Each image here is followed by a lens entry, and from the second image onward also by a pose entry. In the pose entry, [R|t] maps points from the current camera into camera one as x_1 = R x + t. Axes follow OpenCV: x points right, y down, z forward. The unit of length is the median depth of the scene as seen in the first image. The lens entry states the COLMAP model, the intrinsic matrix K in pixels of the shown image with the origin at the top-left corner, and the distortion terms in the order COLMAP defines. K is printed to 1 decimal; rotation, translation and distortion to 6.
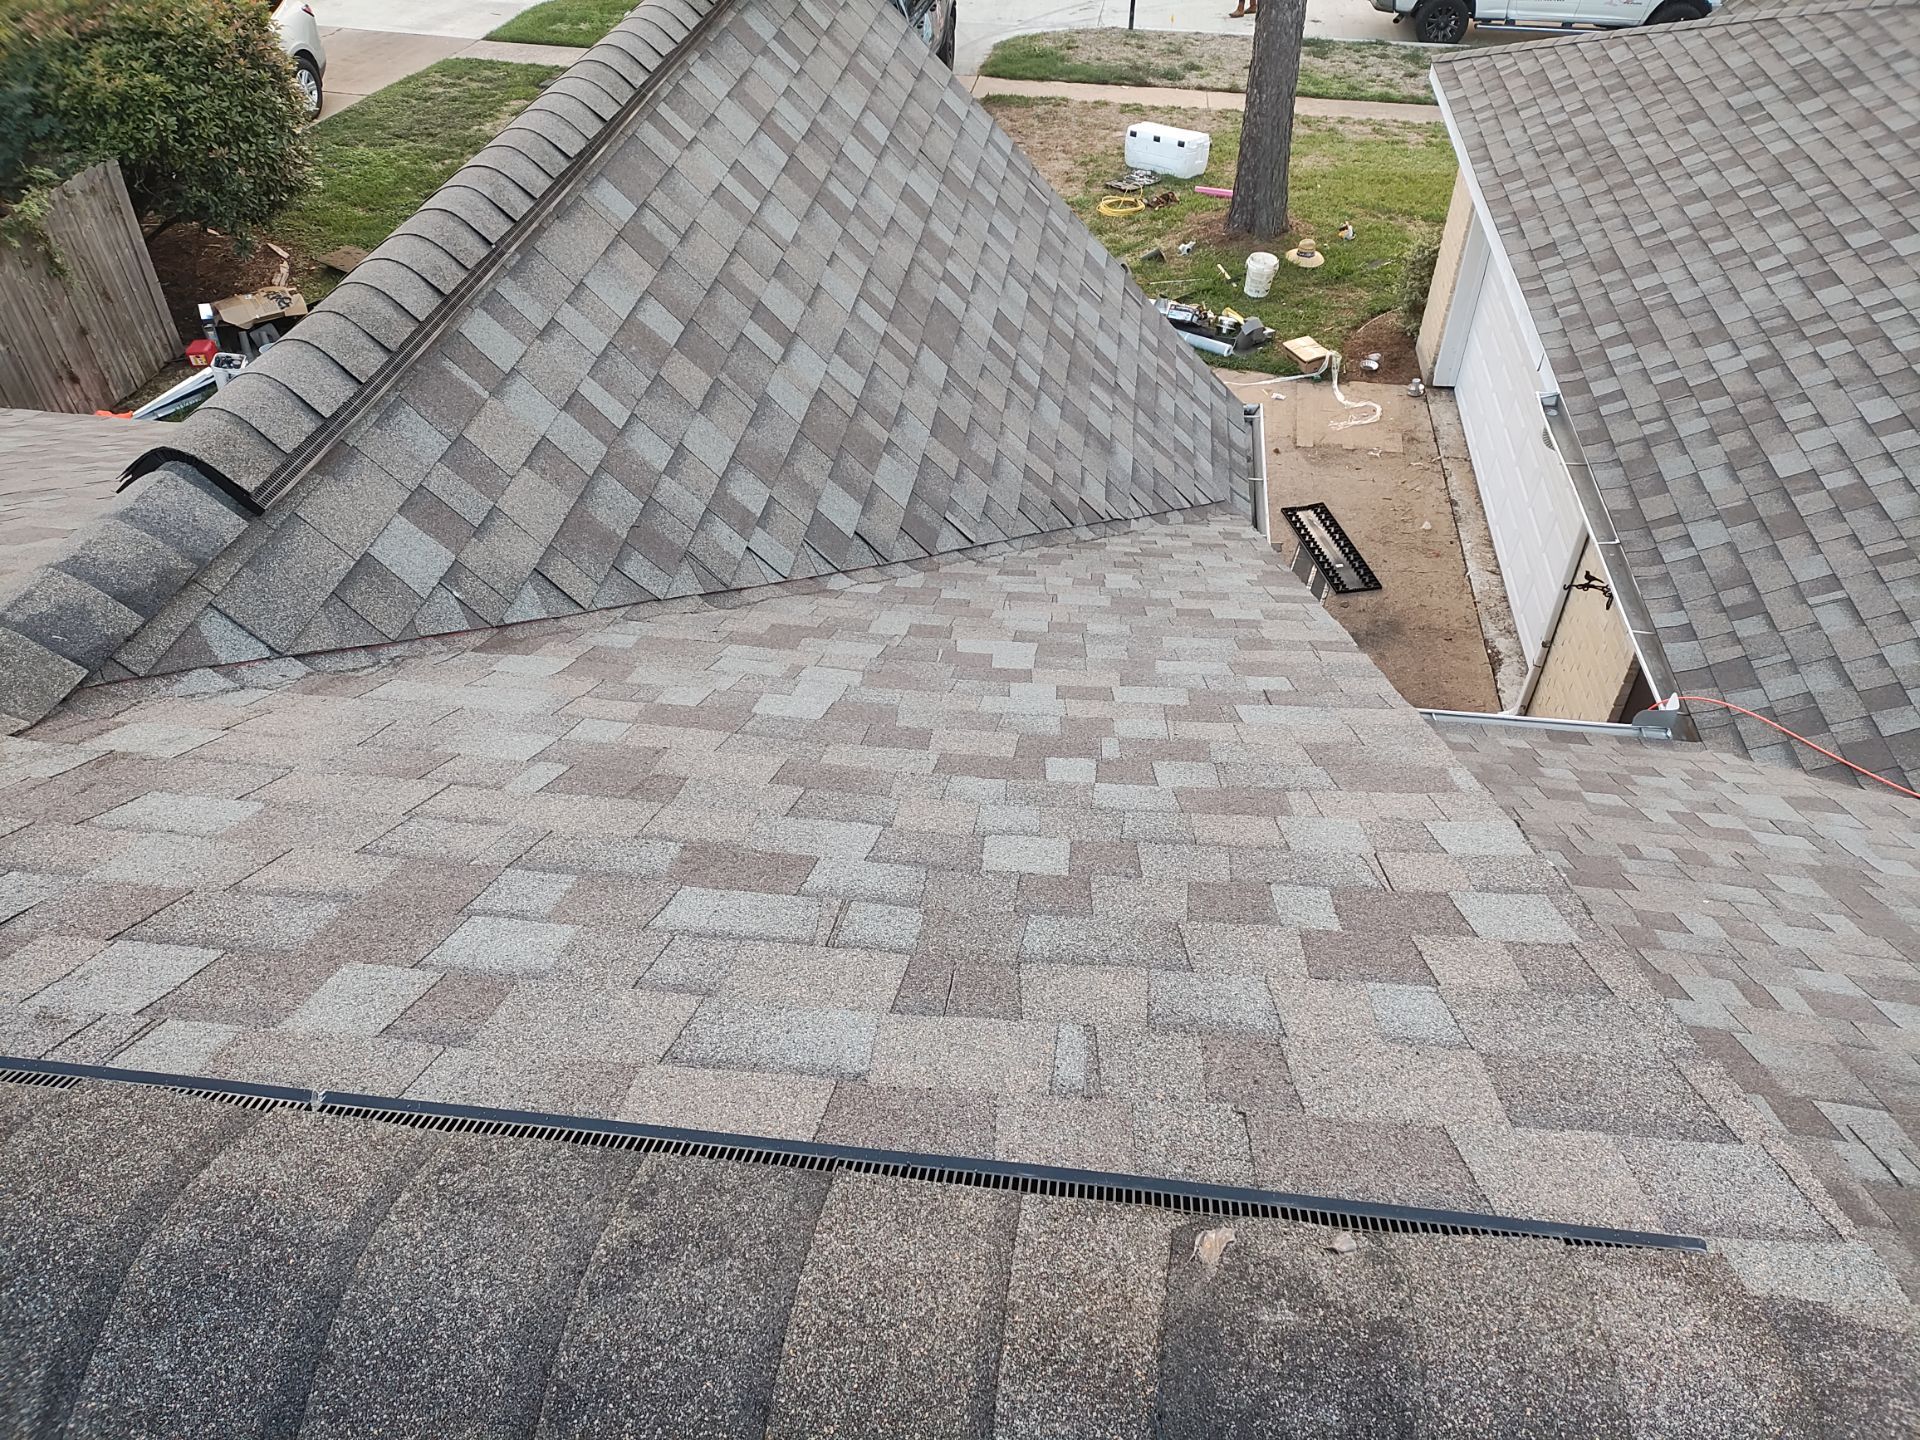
lens RADIAL K [[1429.9, 0, 1011.4], [0, 1429.9, 747.9], [0, 0, 1]] dist [0.070046, -0.045903]
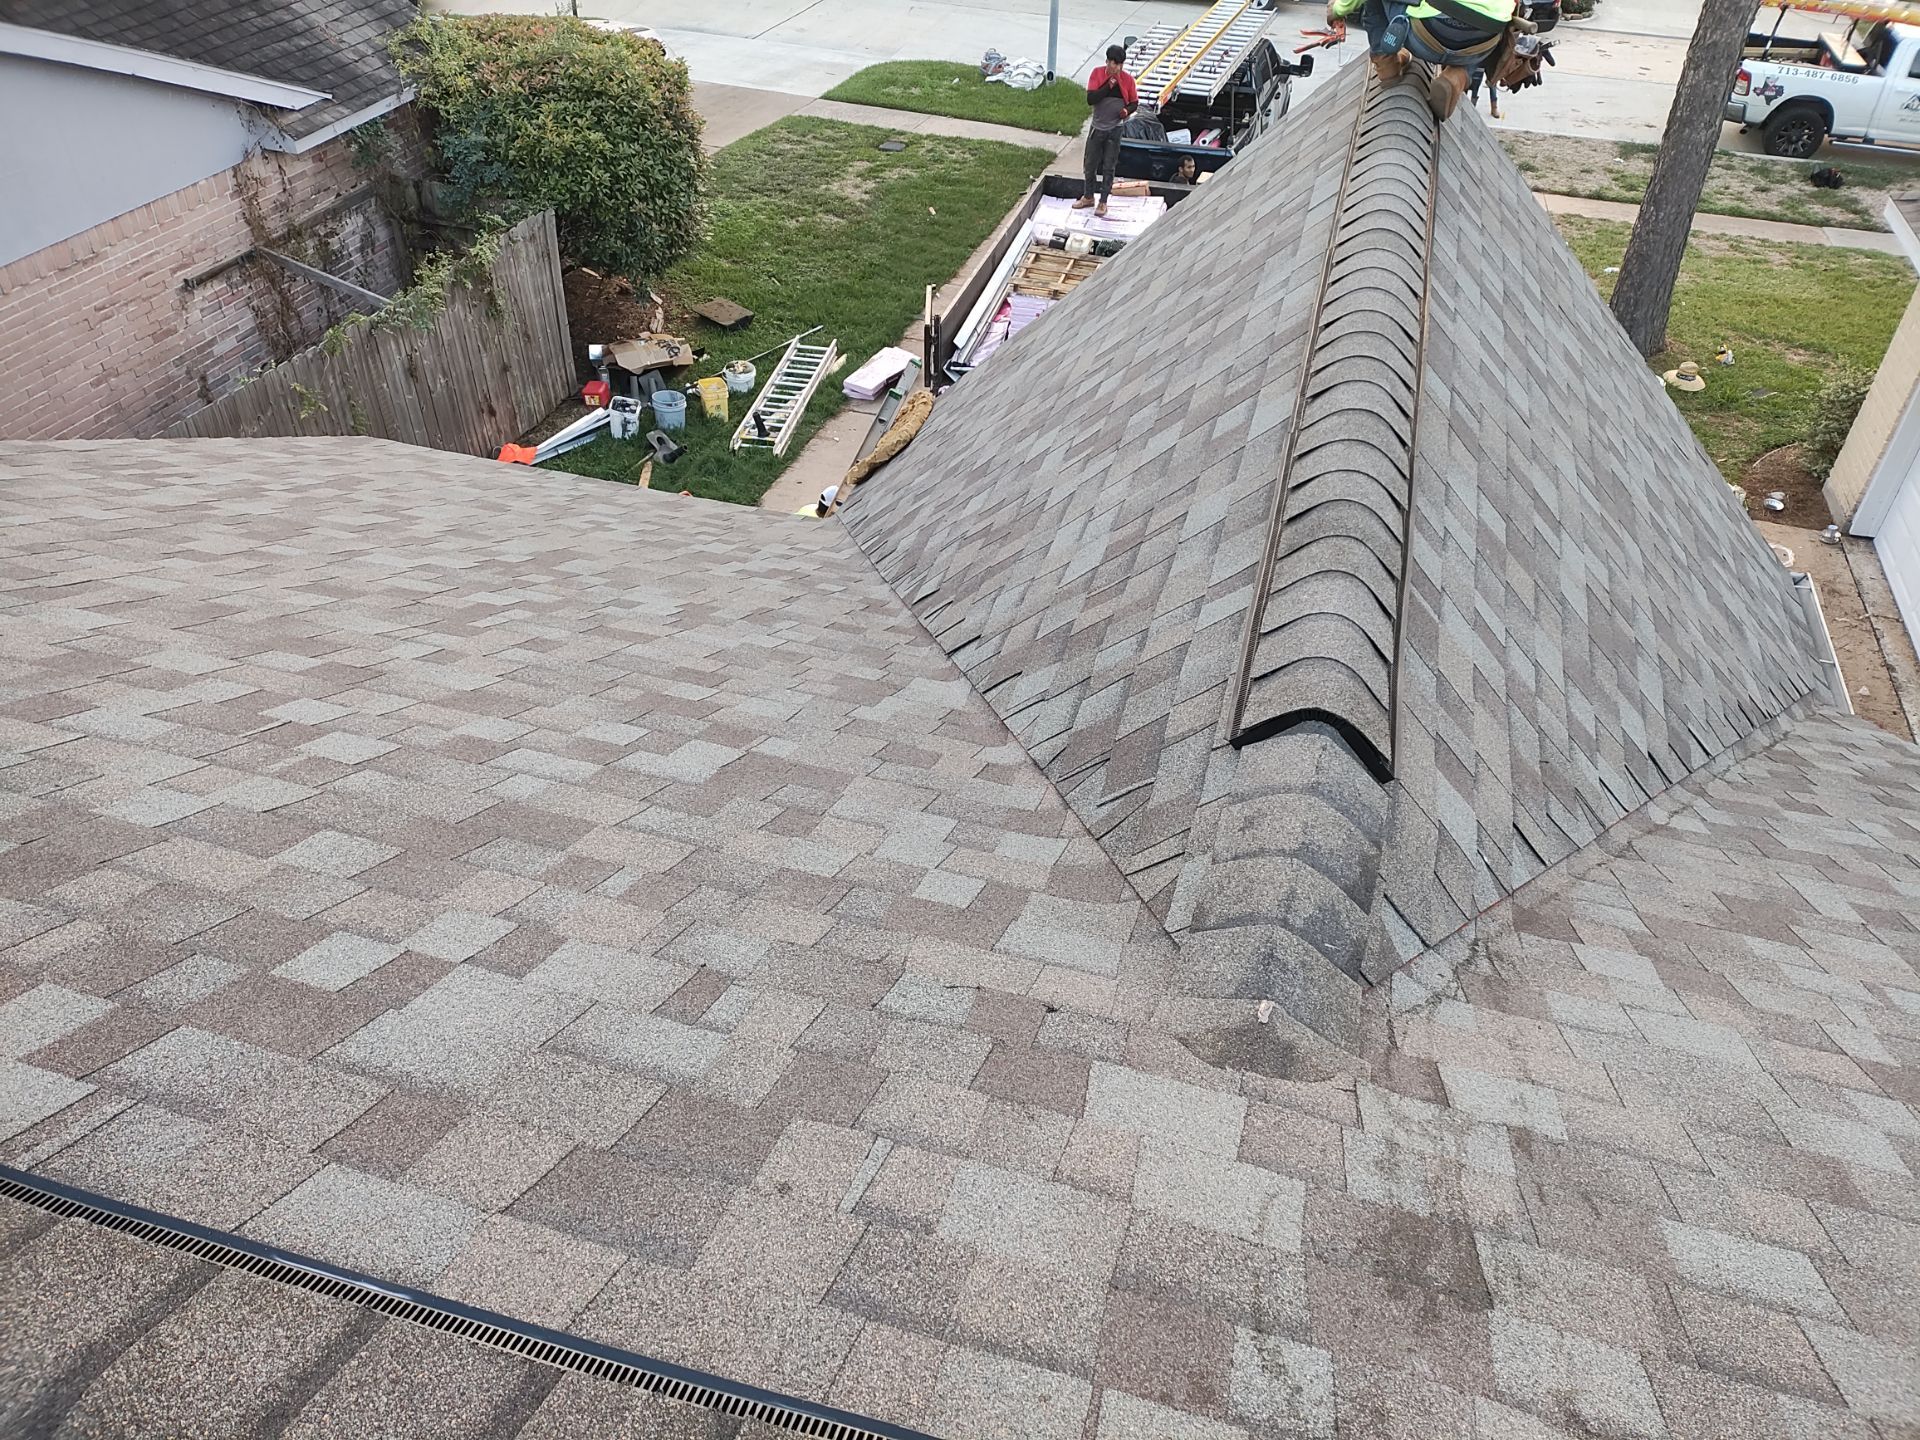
lens RADIAL K [[1429.9, 0, 1011.4], [0, 1429.9, 747.9], [0, 0, 1]] dist [0.070046, -0.045903]
pose [[0.987992, 0.111057, -0.107414, -0.122990], [-0.114633, 0.993022, -0.027694, -0.023930], [0.103589, 0.039674, 0.993829, 0.010216]]
